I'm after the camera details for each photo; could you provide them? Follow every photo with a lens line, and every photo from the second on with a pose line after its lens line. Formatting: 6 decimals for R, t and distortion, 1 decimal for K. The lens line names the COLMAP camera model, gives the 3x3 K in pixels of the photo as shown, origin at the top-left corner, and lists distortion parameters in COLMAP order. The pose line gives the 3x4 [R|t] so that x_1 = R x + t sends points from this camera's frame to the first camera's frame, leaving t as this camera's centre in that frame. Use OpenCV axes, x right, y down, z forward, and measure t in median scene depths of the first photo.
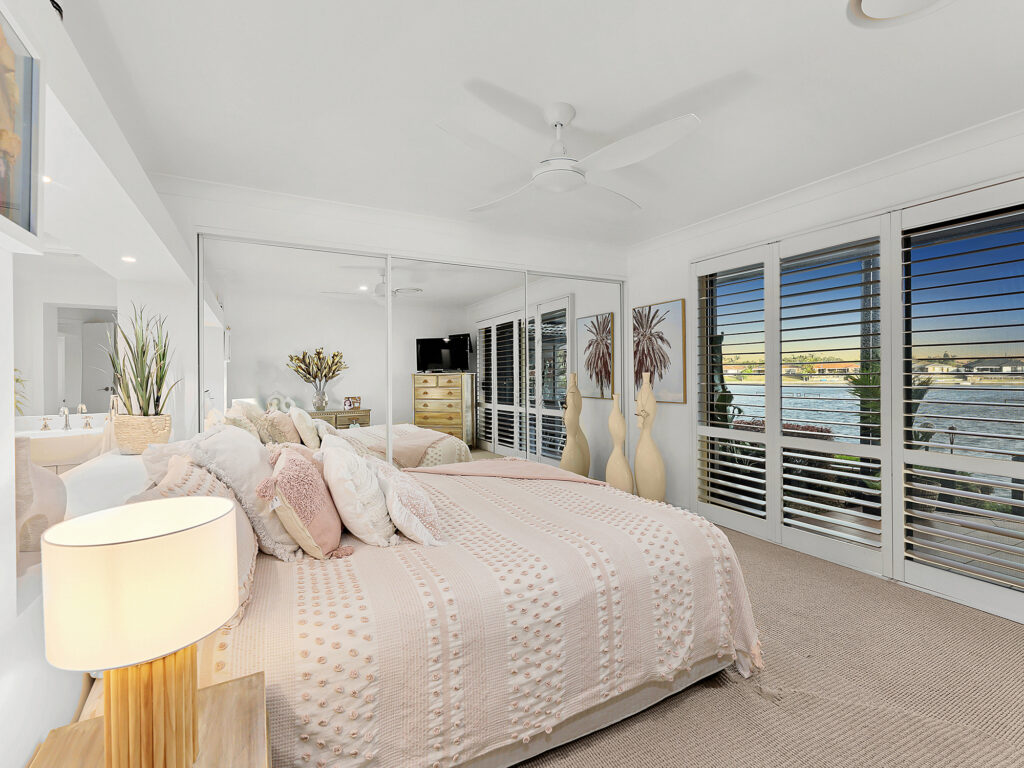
lens RADIAL K [[463.4, 0, 508.9], [0, 463.4, 382.4], [0, 0, 1]] dist [-0.000036, -0.000453]
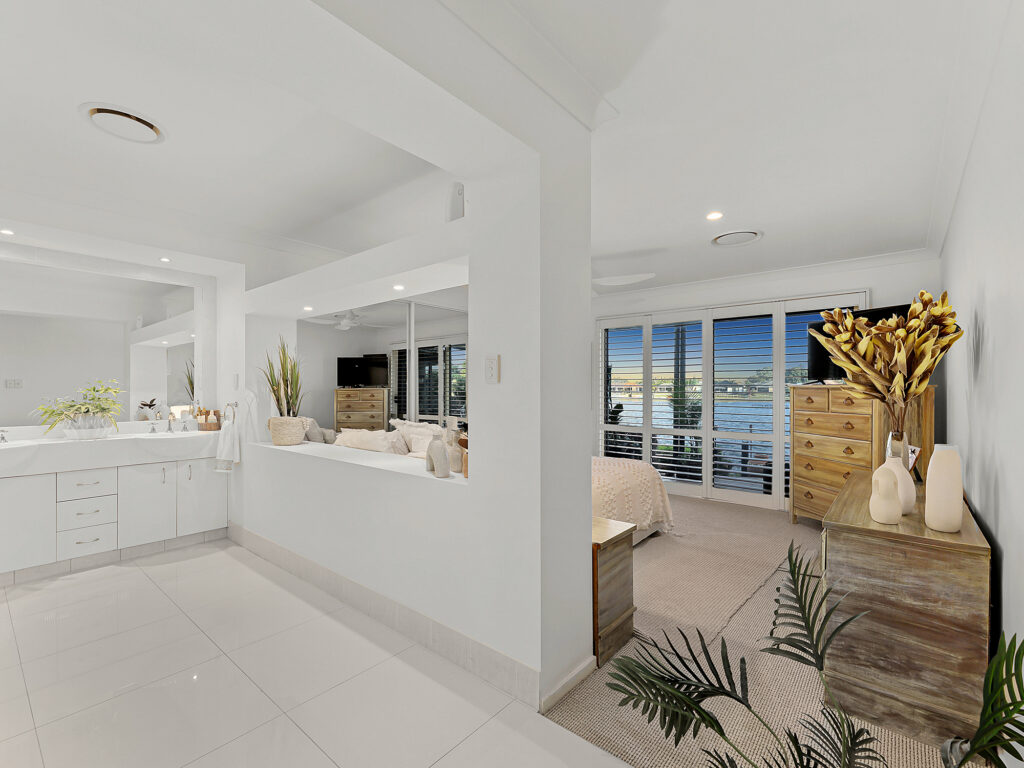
lens RADIAL K [[463.4, 0, 508.9], [0, 463.4, 382.4], [0, 0, 1]] dist [-0.000036, -0.000453]
pose [[0.928993, 0.017037, 0.369705, -0.426882], [-0.004523, 0.999388, -0.034689, 0.007623], [-0.370069, 0.030553, 0.928502, -0.325089]]
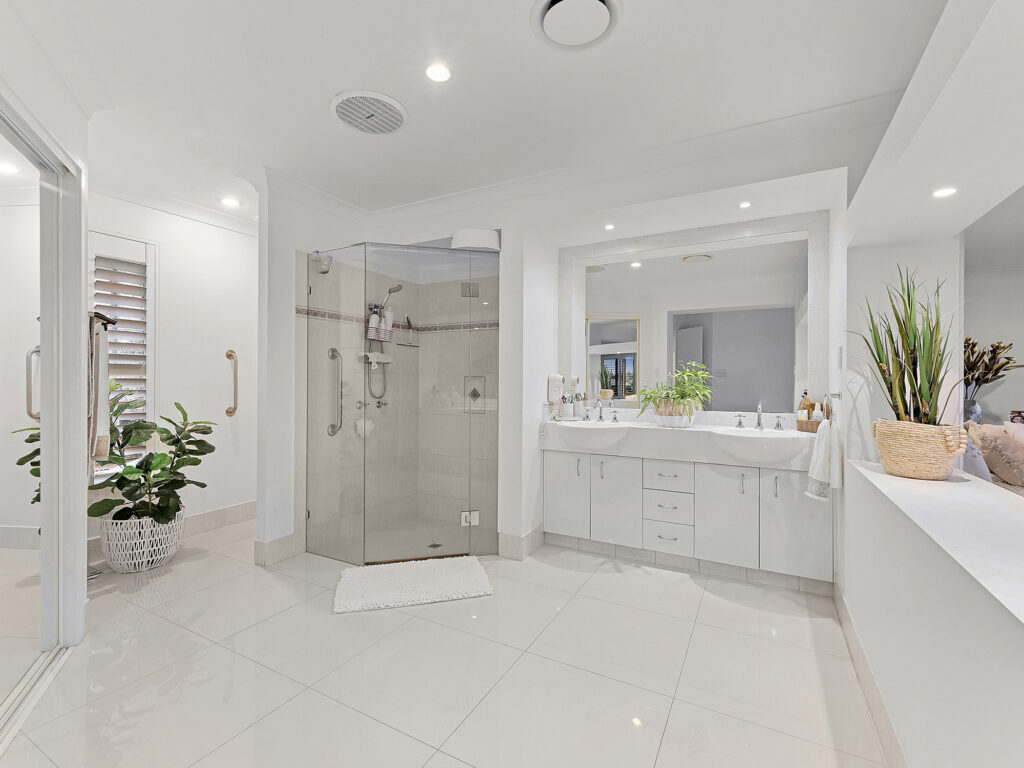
lens RADIAL K [[463.4, 0, 508.9], [0, 463.4, 382.4], [0, 0, 1]] dist [-0.000036, -0.000453]
pose [[0.549081, 0.016885, -0.835599, -0.335811], [-0.024658, 0.999688, 0.003997, 0.013276], [0.835406, 0.018410, 0.549326, 0.051522]]
